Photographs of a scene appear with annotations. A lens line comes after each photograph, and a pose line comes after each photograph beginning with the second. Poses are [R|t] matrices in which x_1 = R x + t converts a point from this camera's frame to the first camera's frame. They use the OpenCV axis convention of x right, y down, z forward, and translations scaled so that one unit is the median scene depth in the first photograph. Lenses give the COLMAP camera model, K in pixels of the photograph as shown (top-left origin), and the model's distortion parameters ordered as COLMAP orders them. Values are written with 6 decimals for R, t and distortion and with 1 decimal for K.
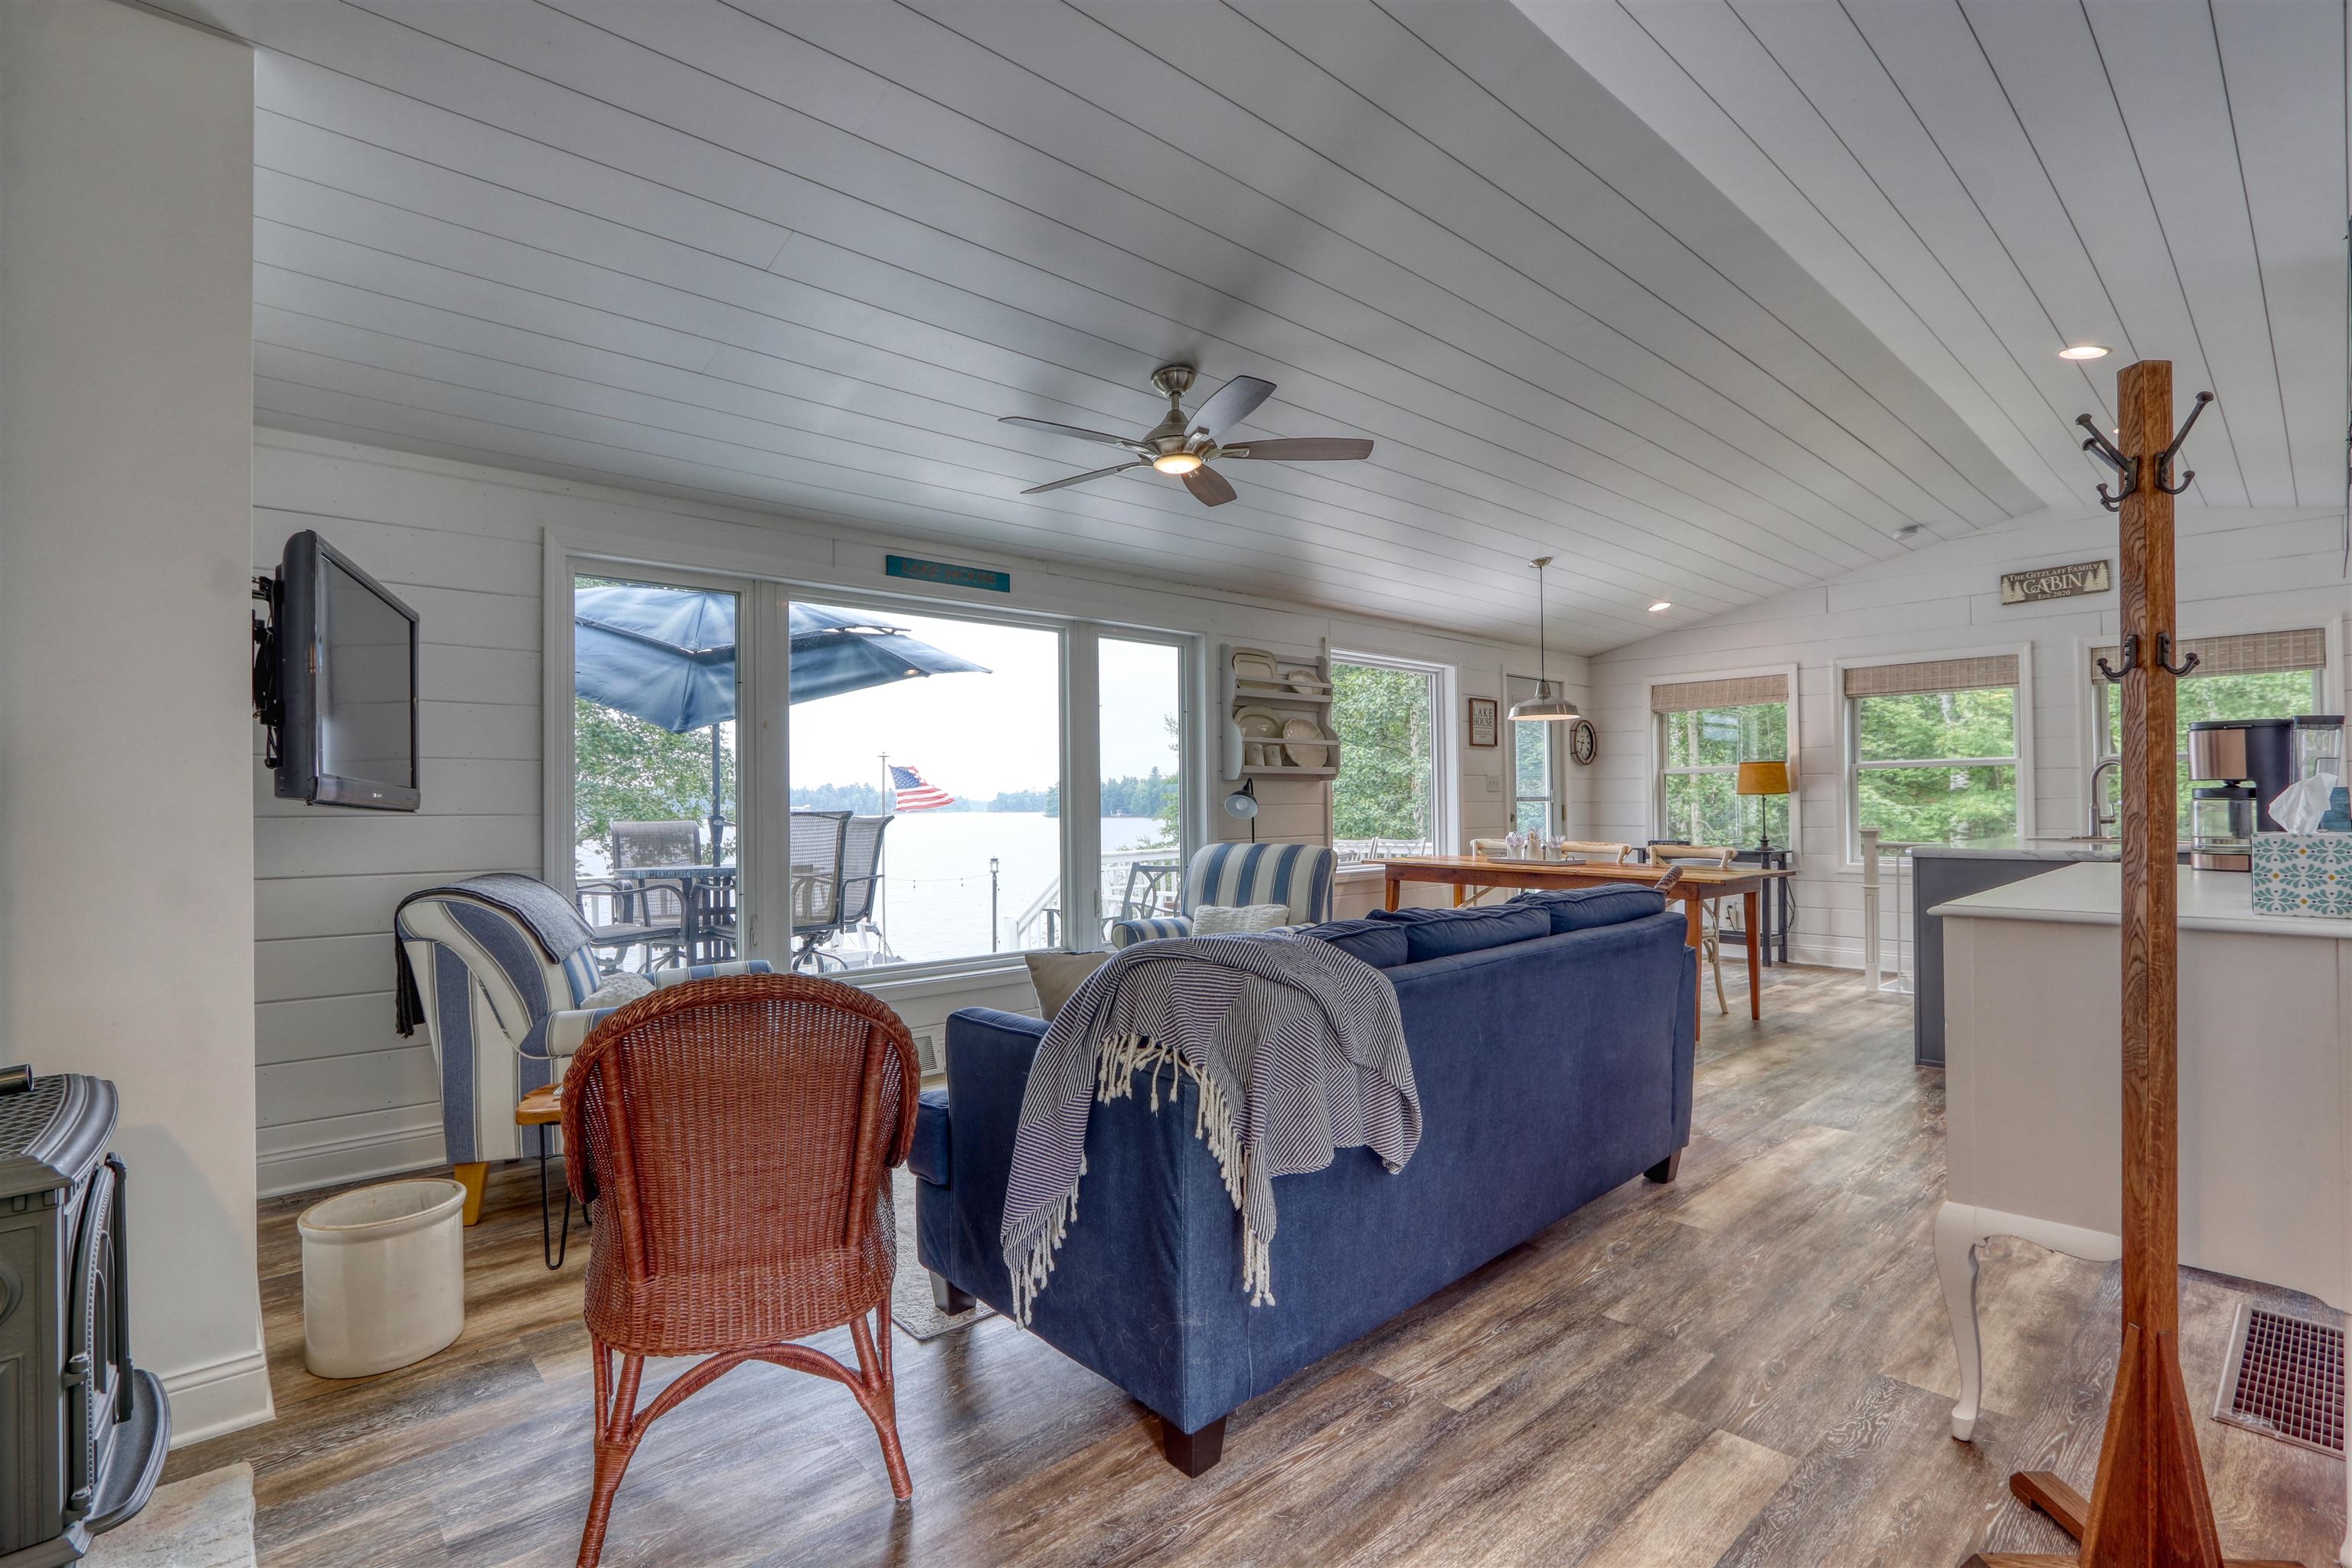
lens RADIAL K [[1079.3, 0, 1179.2], [0, 1079.3, 797.0], [0, 0, 1]] dist [-0.009505, 0.000716]
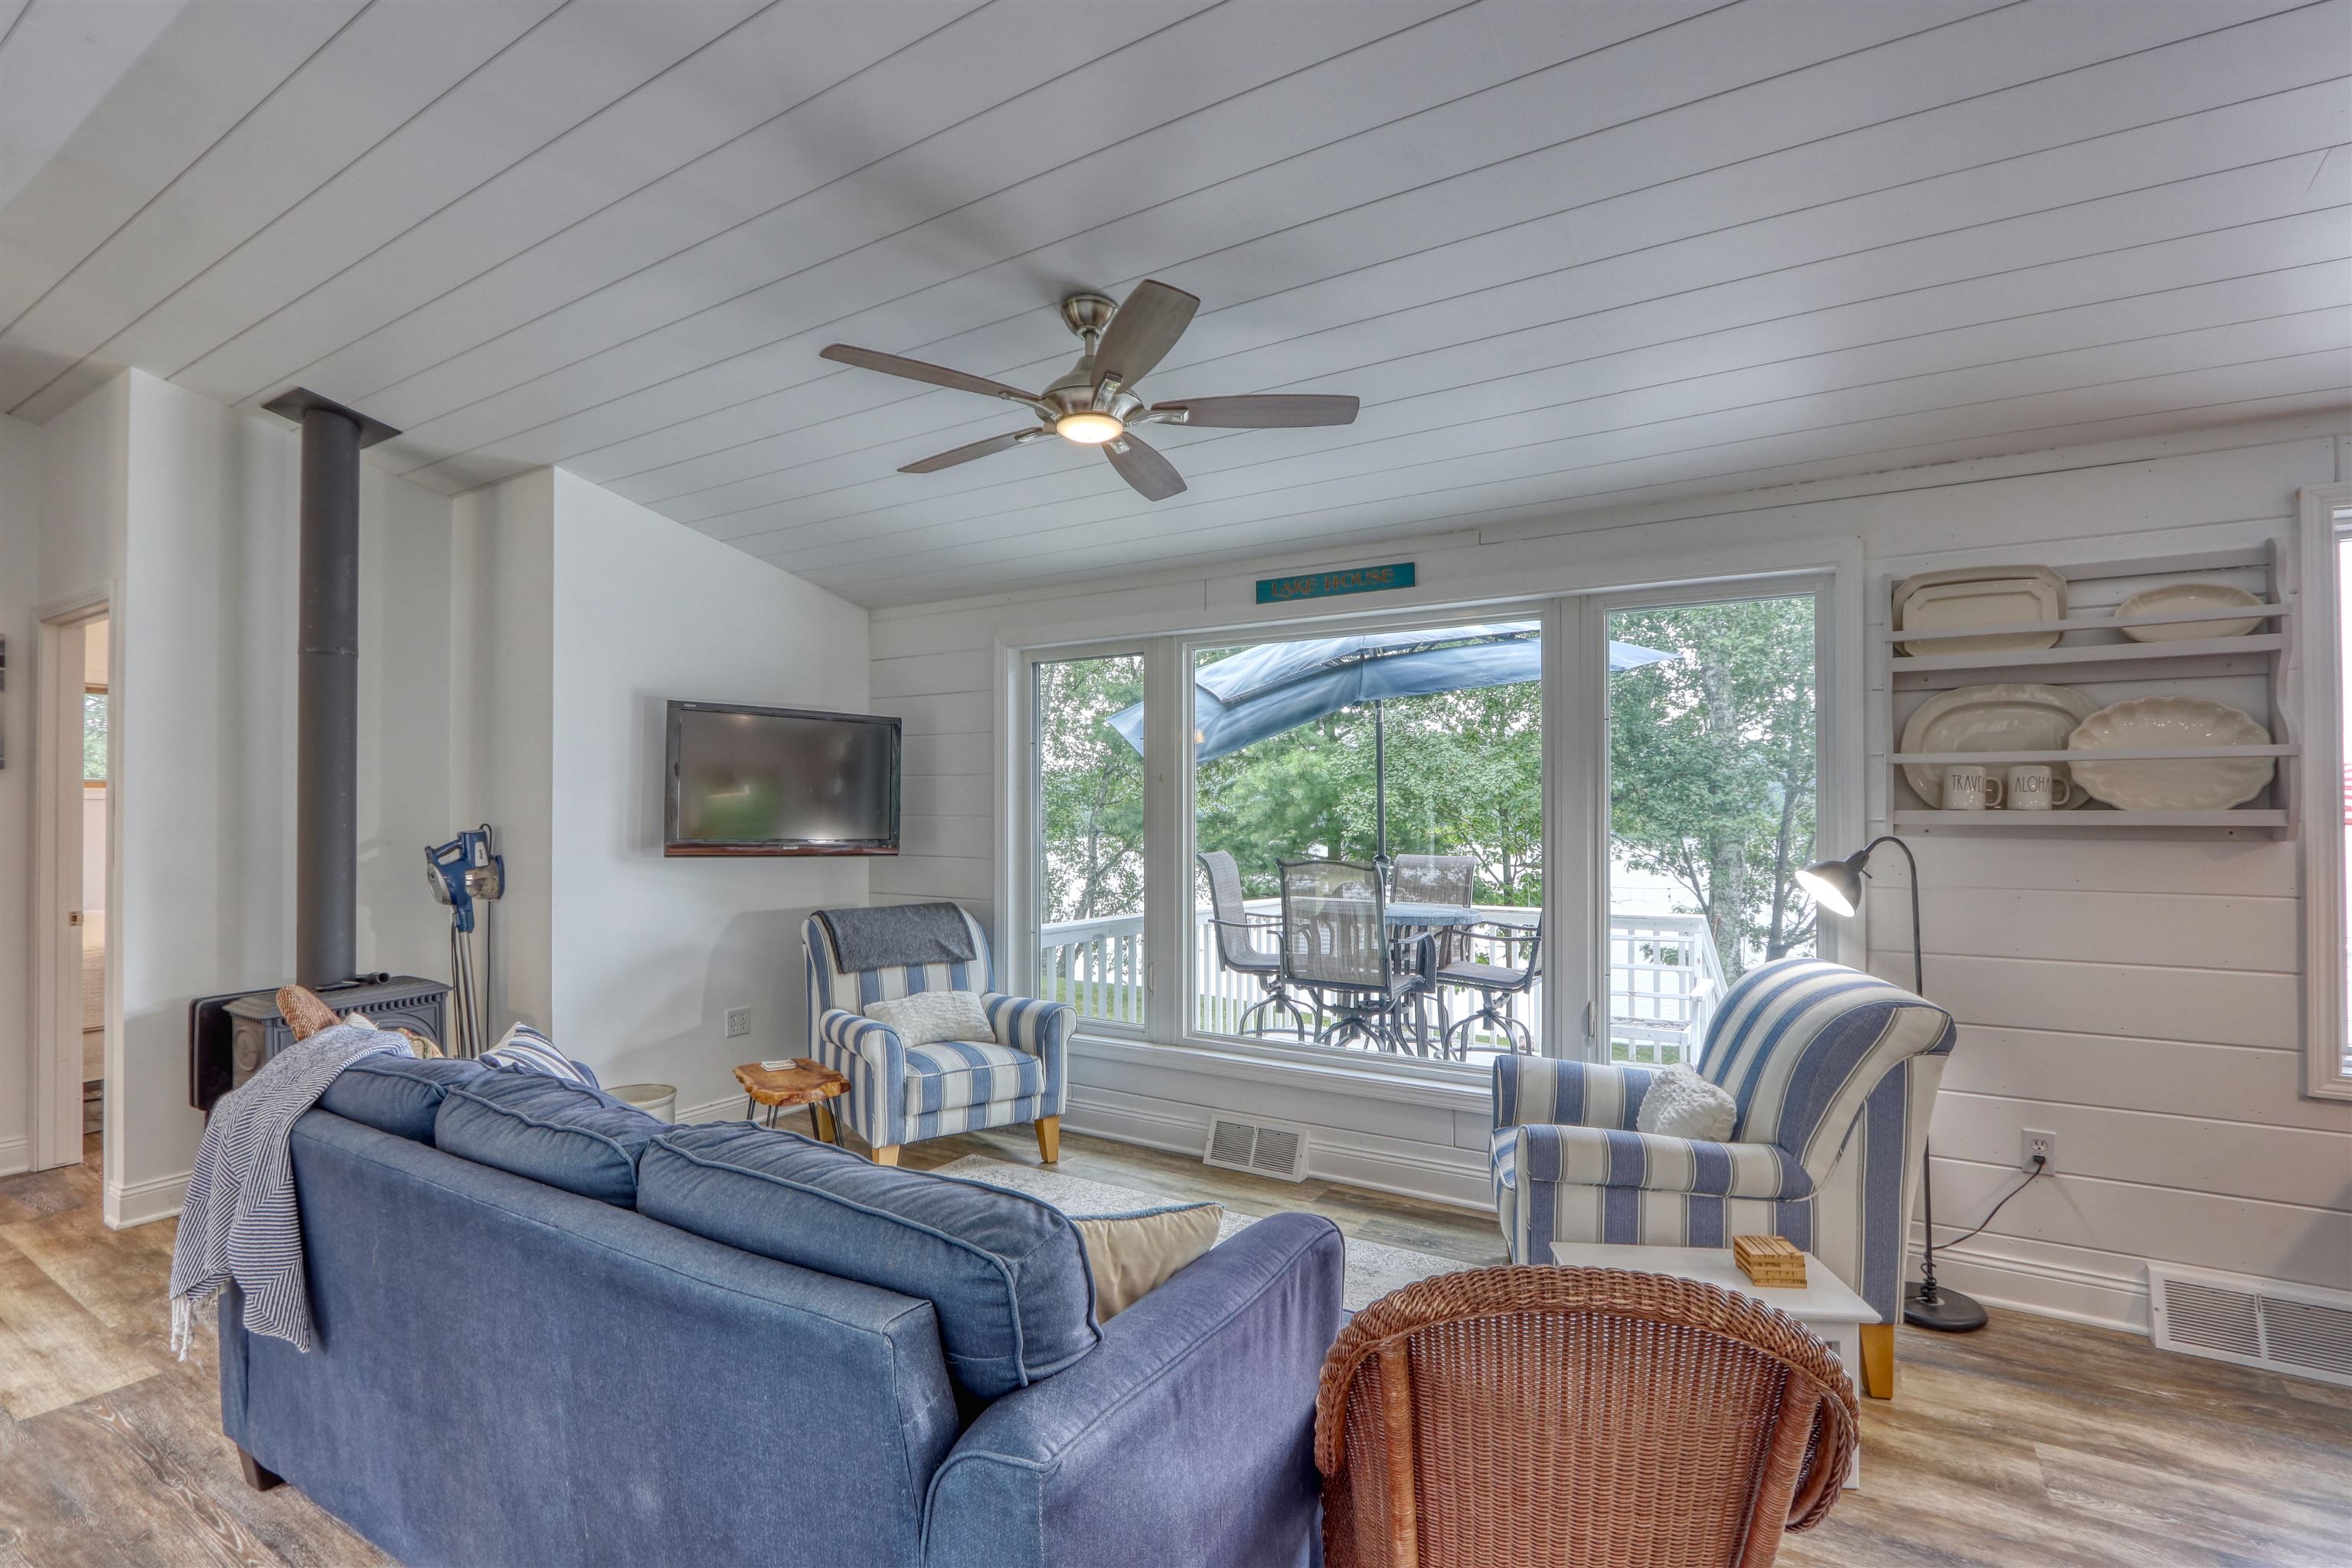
lens RADIAL K [[1091.3, 0, 1158.7], [0, 1091.3, 794.9], [0, 0, 1]] dist [-0.019646, 0.004085]
pose [[0.266006, 0.000060, -0.963971, 0.545305], [0.002162, 0.999997, 0.000659, -0.045376], [0.963969, -0.002260, 0.266006, 0.637527]]
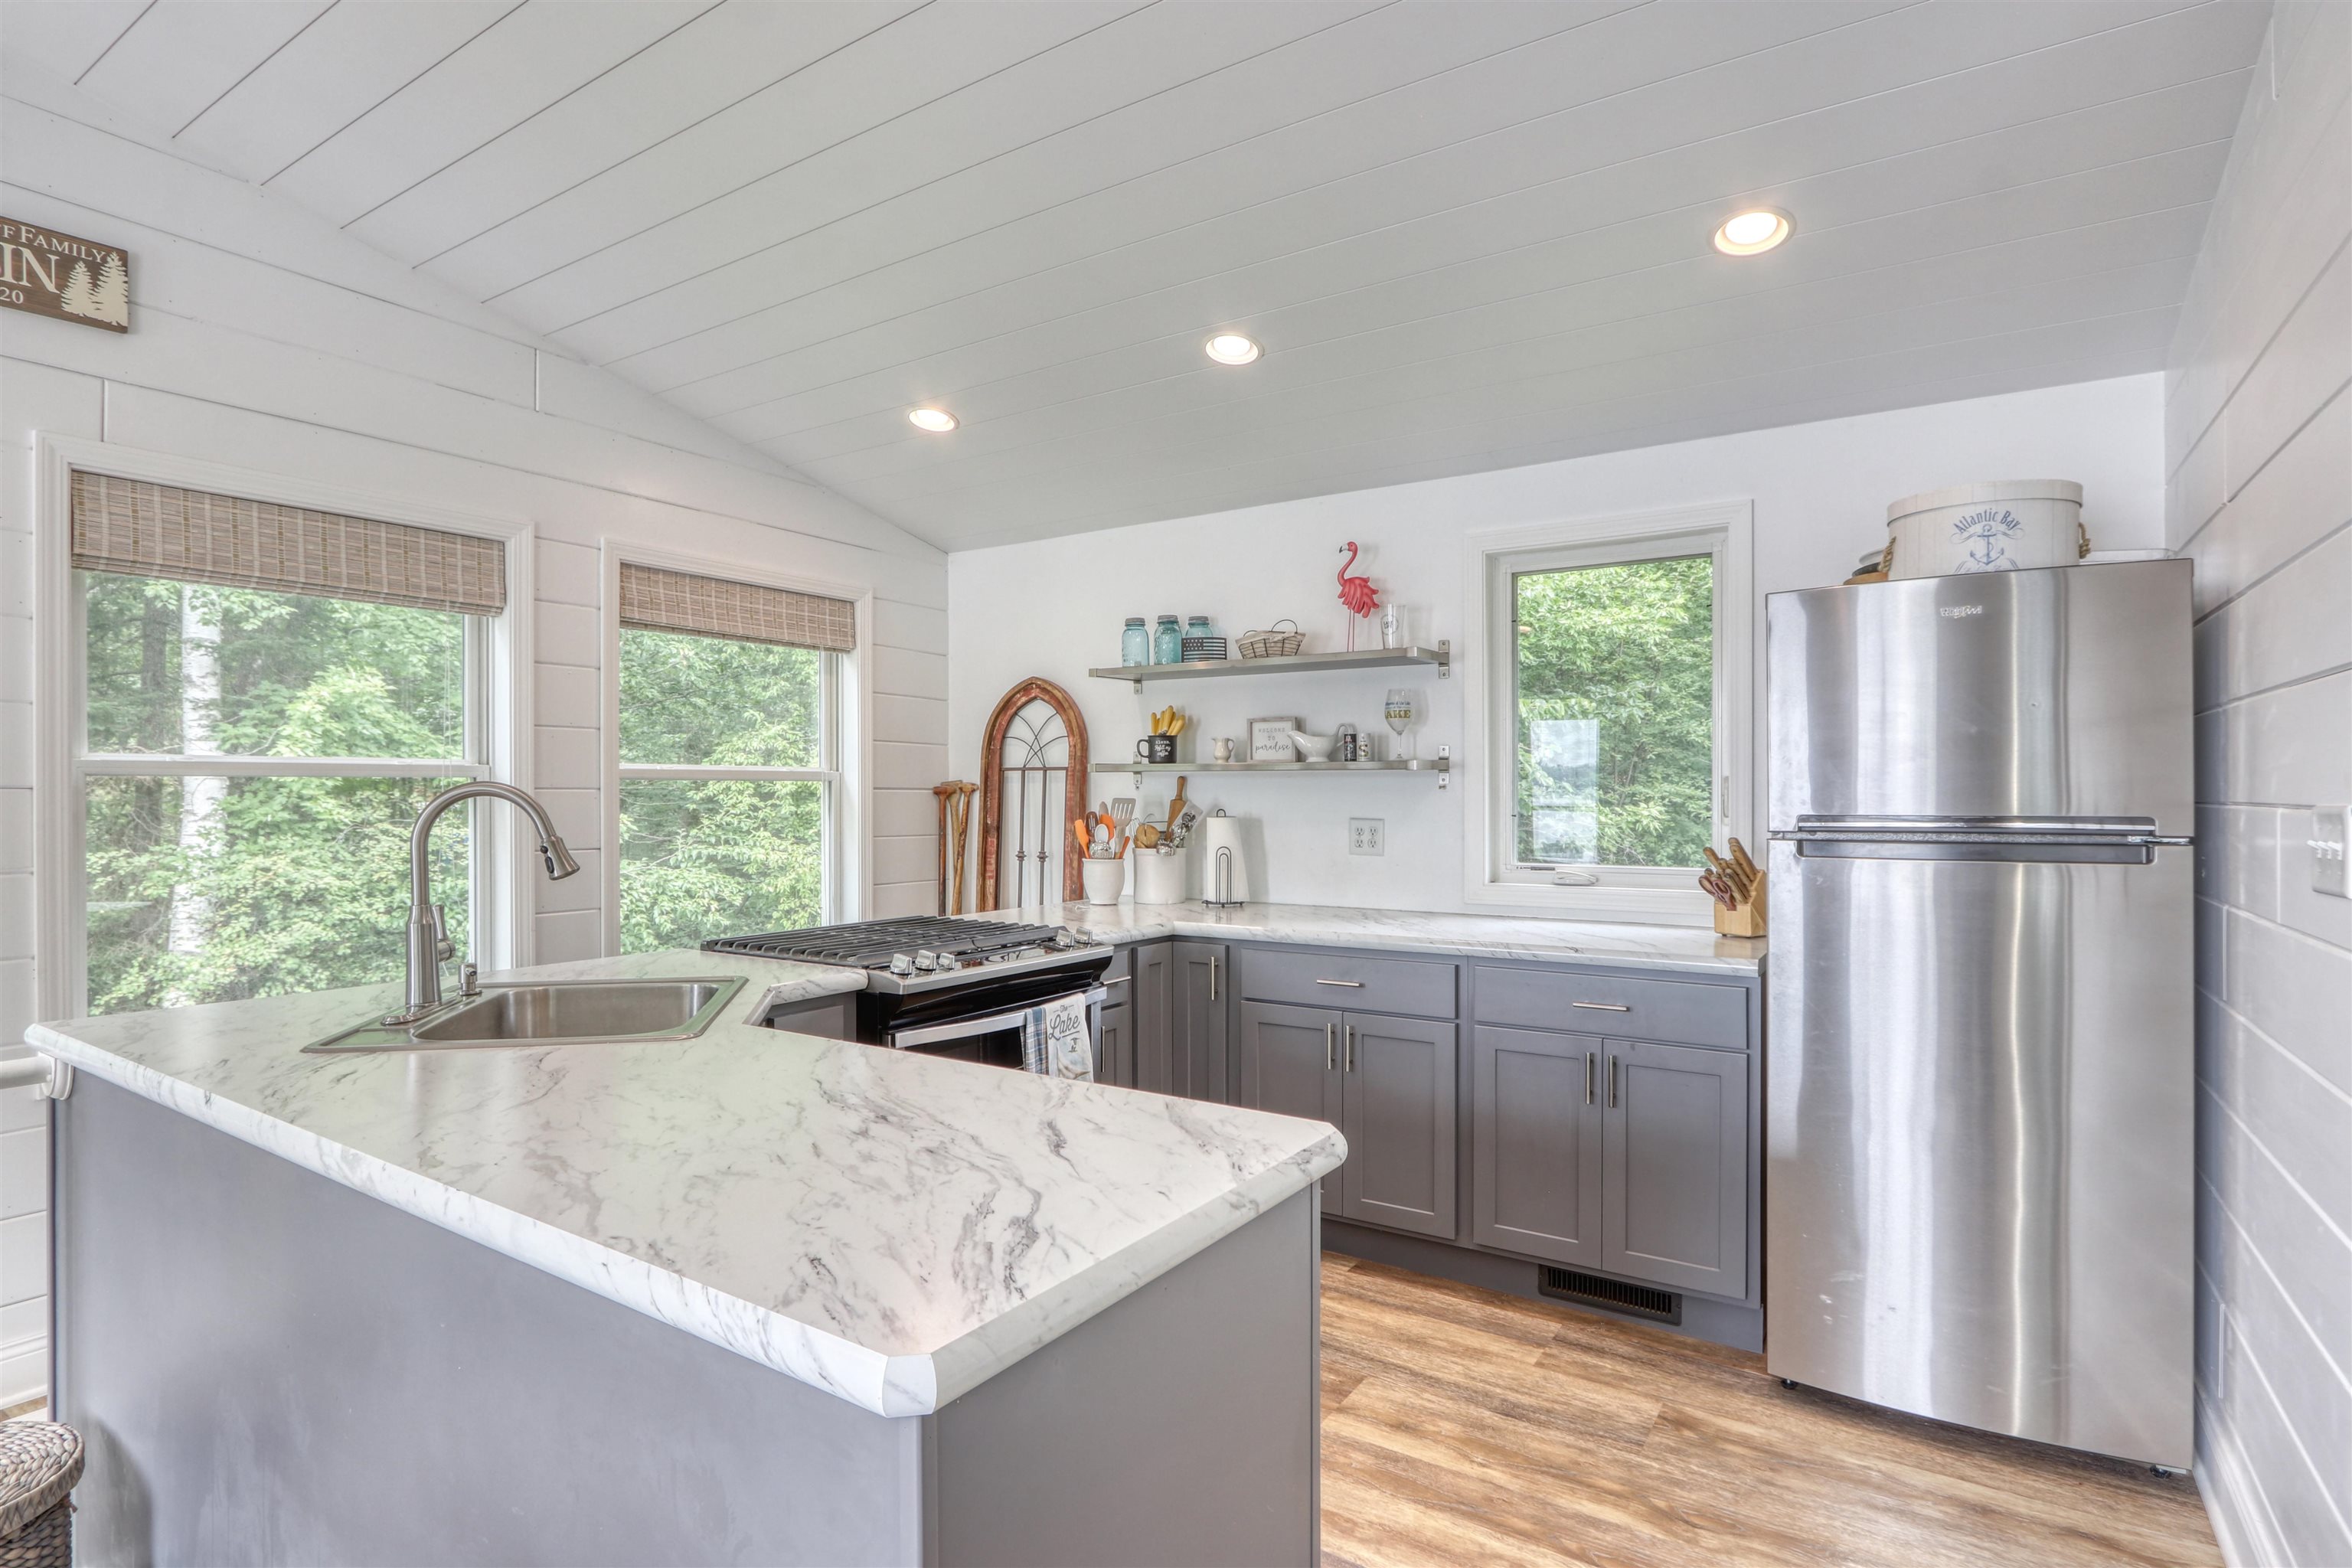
lens RADIAL K [[1197.3, 0, 1159.5], [0, 1197.3, 790.5], [0, 0, 1]] dist [-0.001239, -0.000007]
pose [[-0.240637, 0.010080, 0.970563, 0.474312], [-0.005502, 0.999916, -0.011749, -0.032242], [-0.970600, -0.008167, -0.240561, 0.972571]]
